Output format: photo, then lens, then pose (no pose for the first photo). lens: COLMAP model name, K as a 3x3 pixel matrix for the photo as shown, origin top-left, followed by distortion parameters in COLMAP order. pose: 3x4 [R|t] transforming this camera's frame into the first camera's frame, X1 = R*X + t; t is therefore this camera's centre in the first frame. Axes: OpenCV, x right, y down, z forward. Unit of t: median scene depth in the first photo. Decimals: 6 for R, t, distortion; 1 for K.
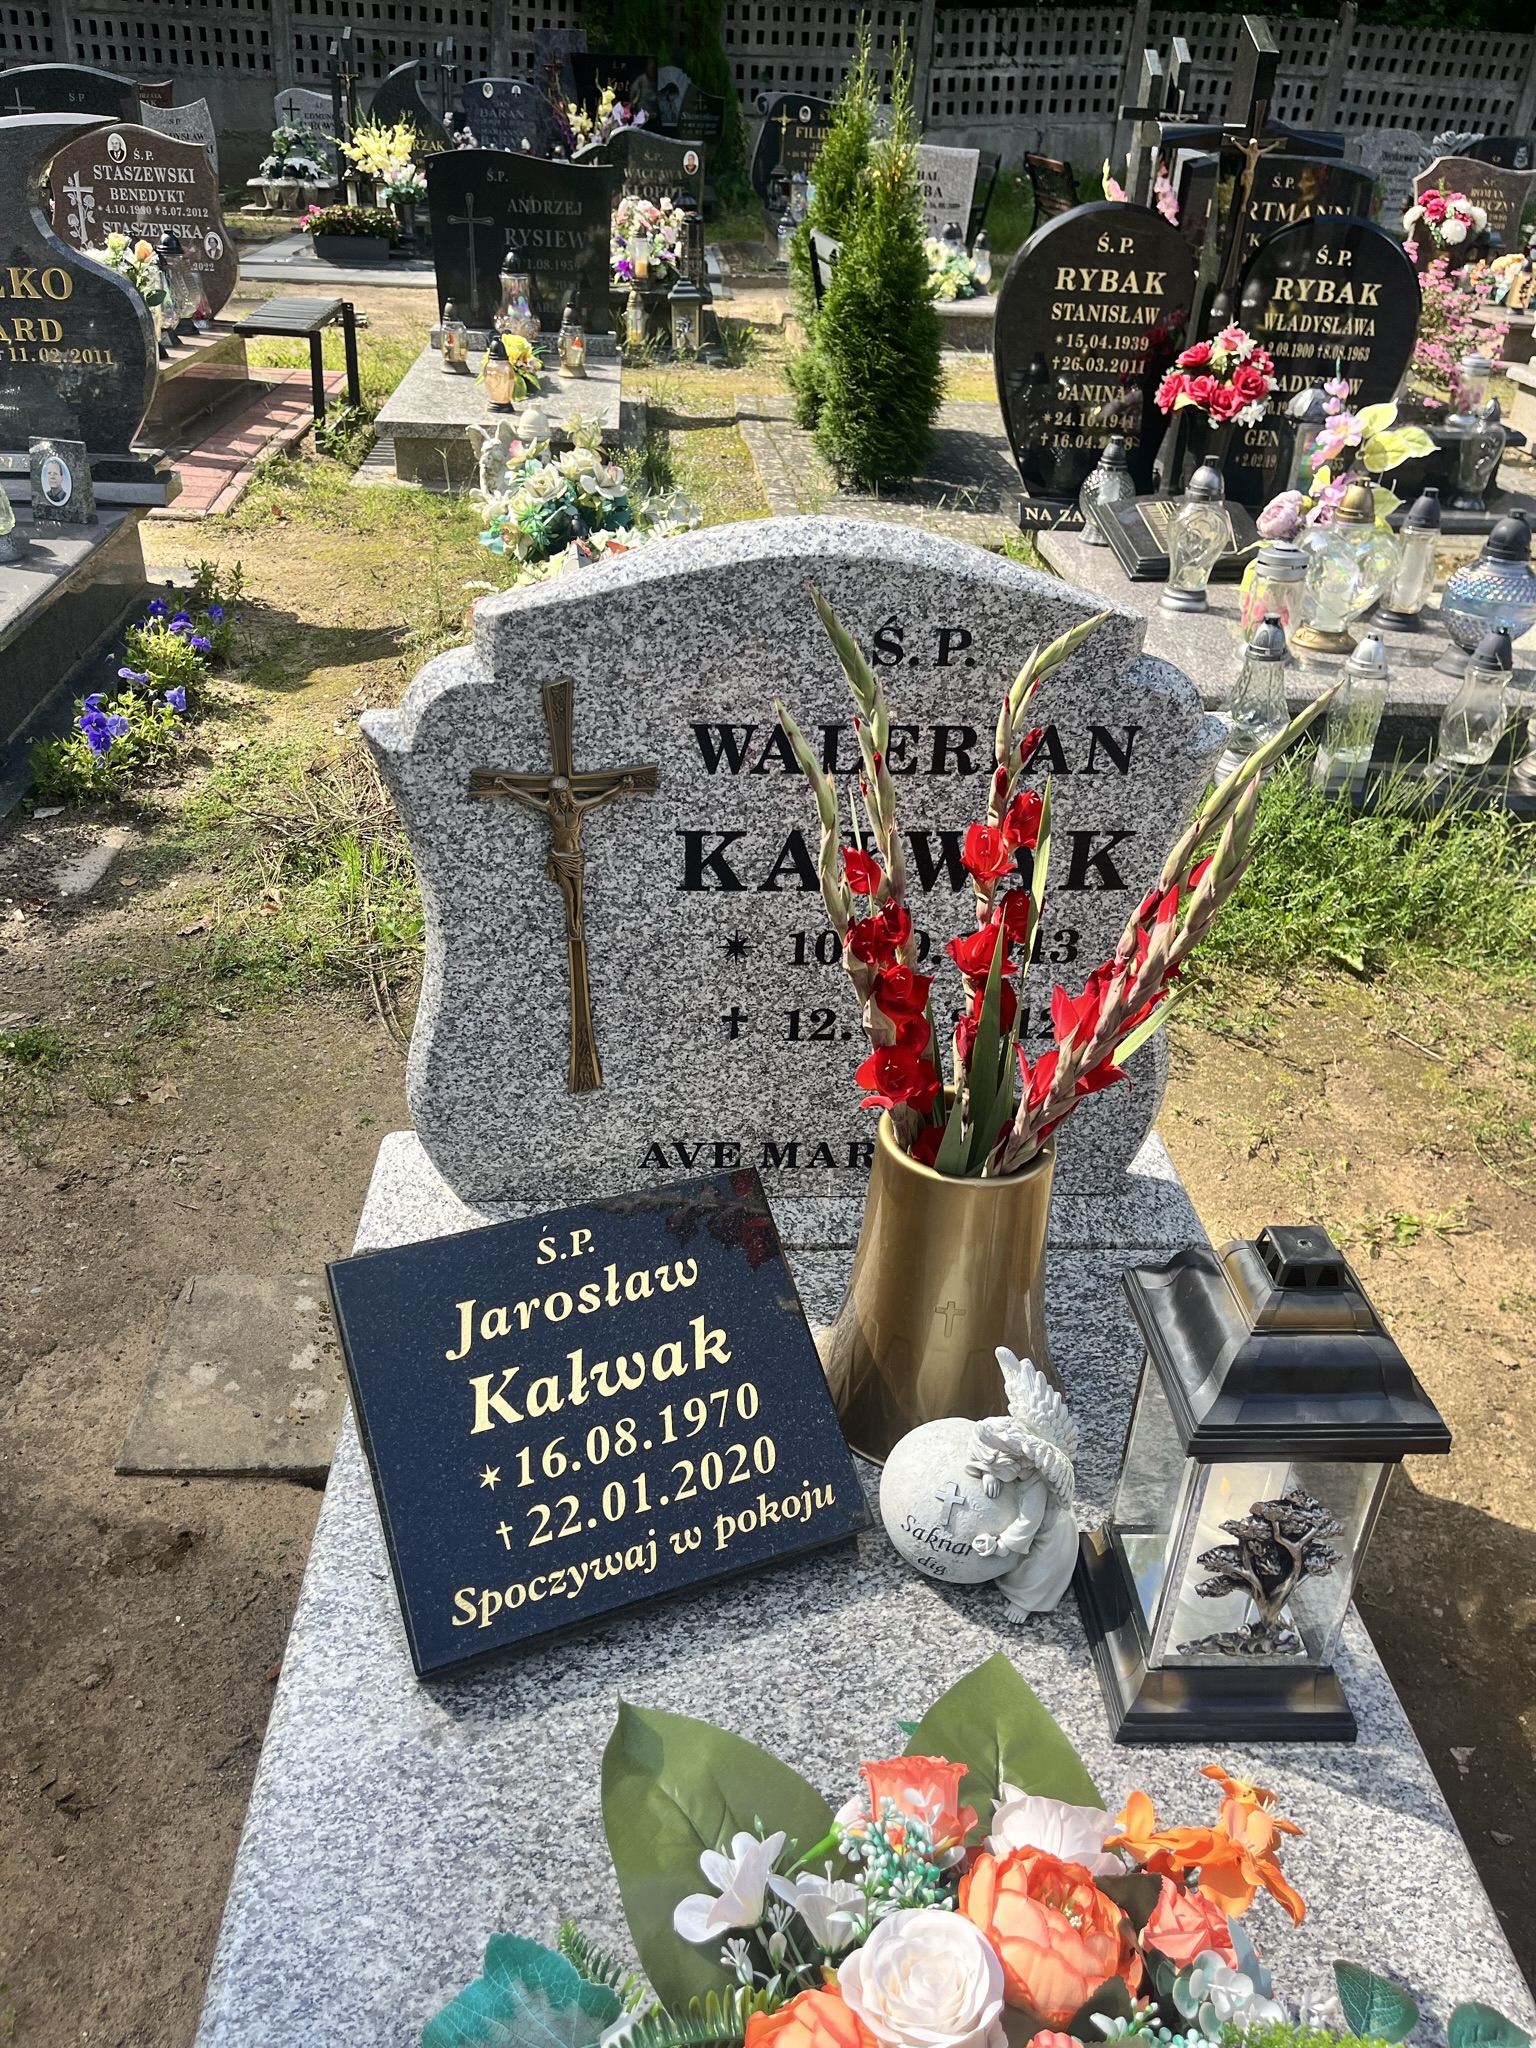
lens RADIAL K [[1505.3, 0, 758.9], [0, 1505.3, 1028.6], [0, 0, 1]] dist [0.077262, -0.112167]
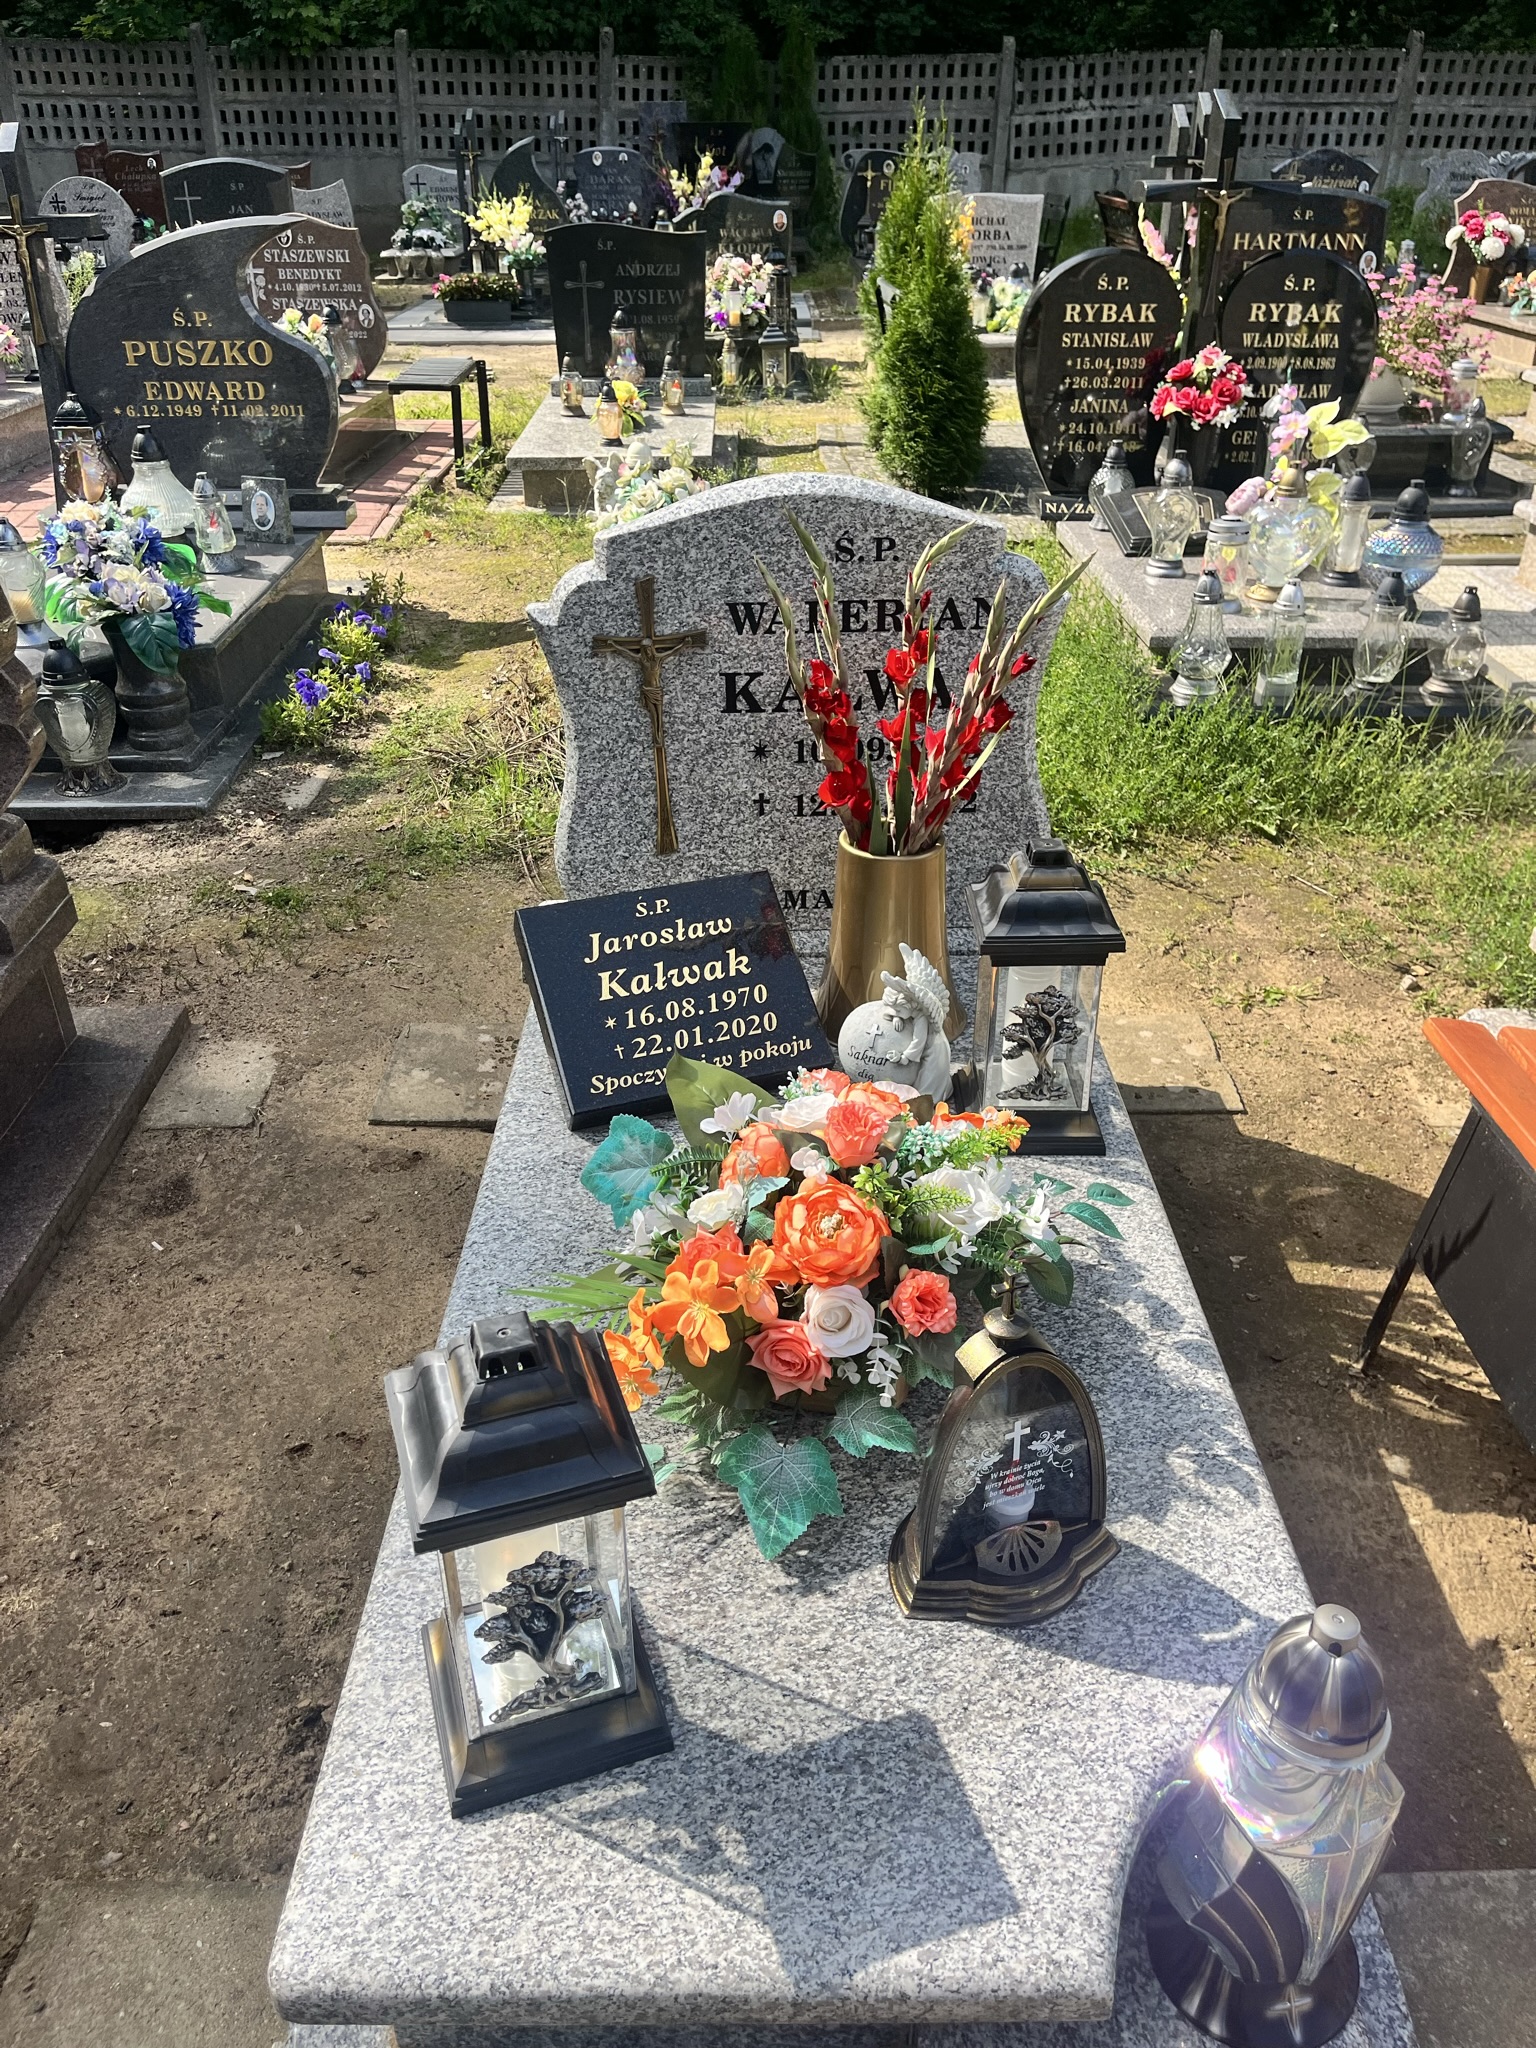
lens RADIAL K [[1532.3, 0, 778.7], [0, 1532.3, 1038.7], [0, 0, 1]] dist [0.075181, -0.109054]
pose [[0.997746, -0.015040, -0.065391, 0.031480], [0.013513, 0.999627, -0.023734, 0.085822], [0.065724, 0.022797, 0.997577, -0.179352]]
